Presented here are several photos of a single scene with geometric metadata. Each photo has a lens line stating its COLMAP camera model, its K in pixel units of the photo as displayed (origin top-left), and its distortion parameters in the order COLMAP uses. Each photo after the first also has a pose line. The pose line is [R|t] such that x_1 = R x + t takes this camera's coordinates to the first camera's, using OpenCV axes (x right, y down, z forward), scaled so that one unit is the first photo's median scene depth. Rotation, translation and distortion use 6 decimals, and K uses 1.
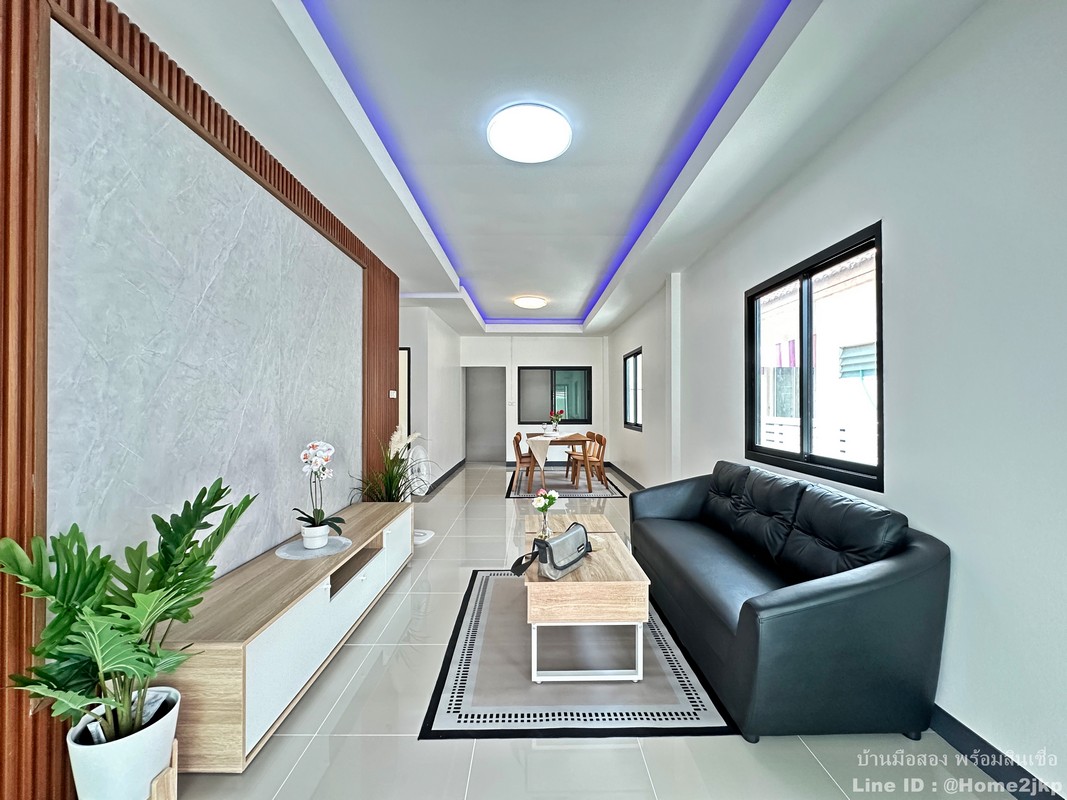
lens RADIAL K [[425.6, 0, 533.5], [0, 425.6, 400.0], [0, 0, 1]] dist [-0.000637, 0.000039]
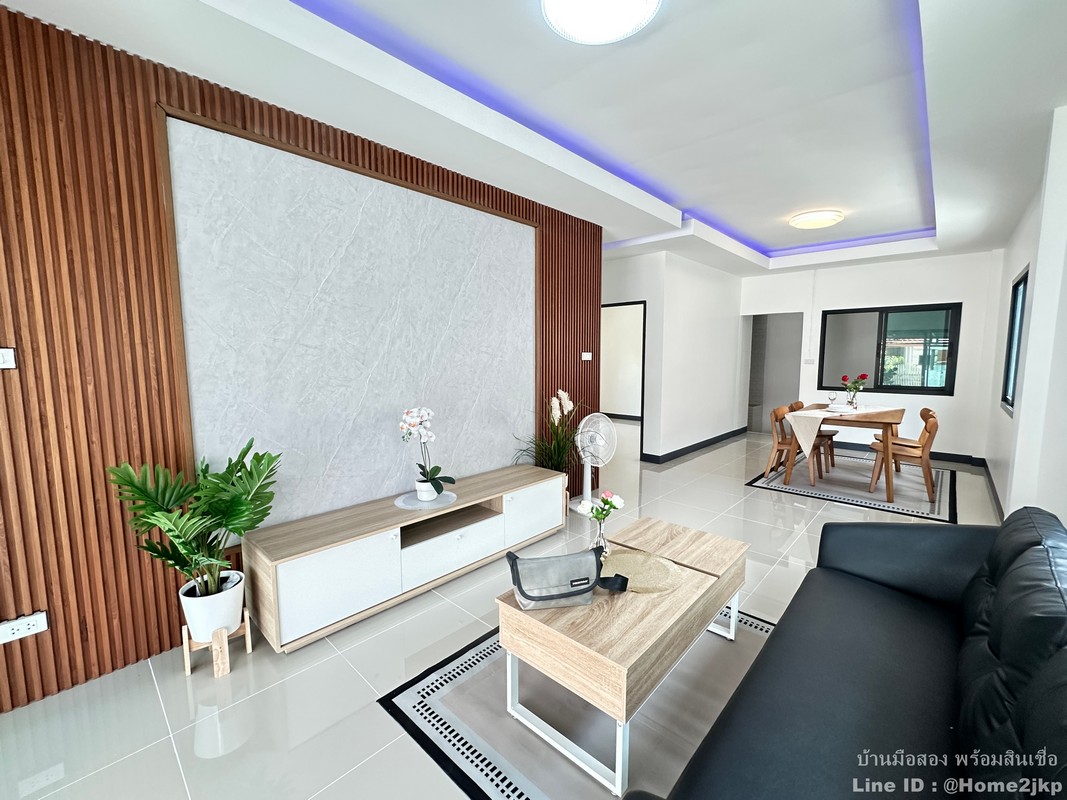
lens RADIAL K [[444.4, 0, 533.5], [0, 444.4, 400.0], [0, 0, 1]] dist [0.000216, -0.000020]
pose [[0.727127, 0.068816, -0.683045, 0.537537], [0.007031, 0.994164, 0.107647, -0.048366], [0.686467, -0.083076, 0.722400, 0.398496]]
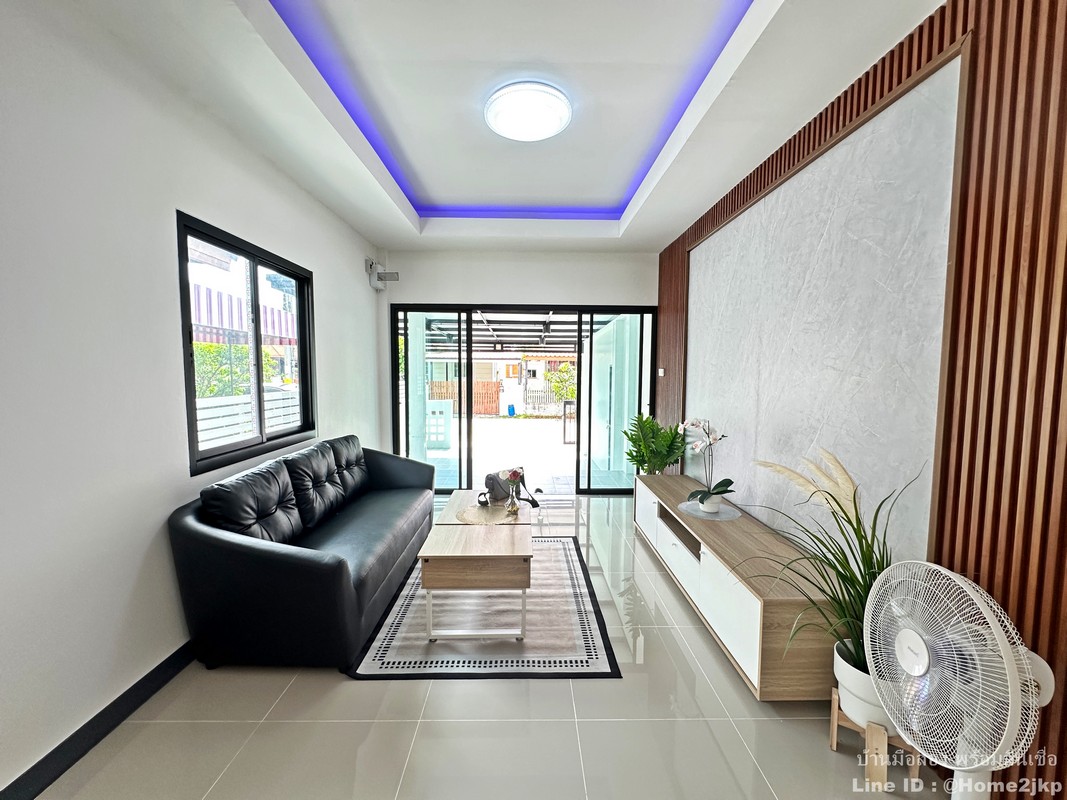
lens RADIAL K [[425.6, 0, 533.5], [0, 425.6, 400.0], [0, 0, 1]] dist [-0.000637, 0.000039]
pose [[-0.999963, -0.004042, -0.007606, -0.021336], [-0.004483, 0.998259, 0.058818, -0.028769], [0.007355, 0.058849, -0.998240, 2.375176]]
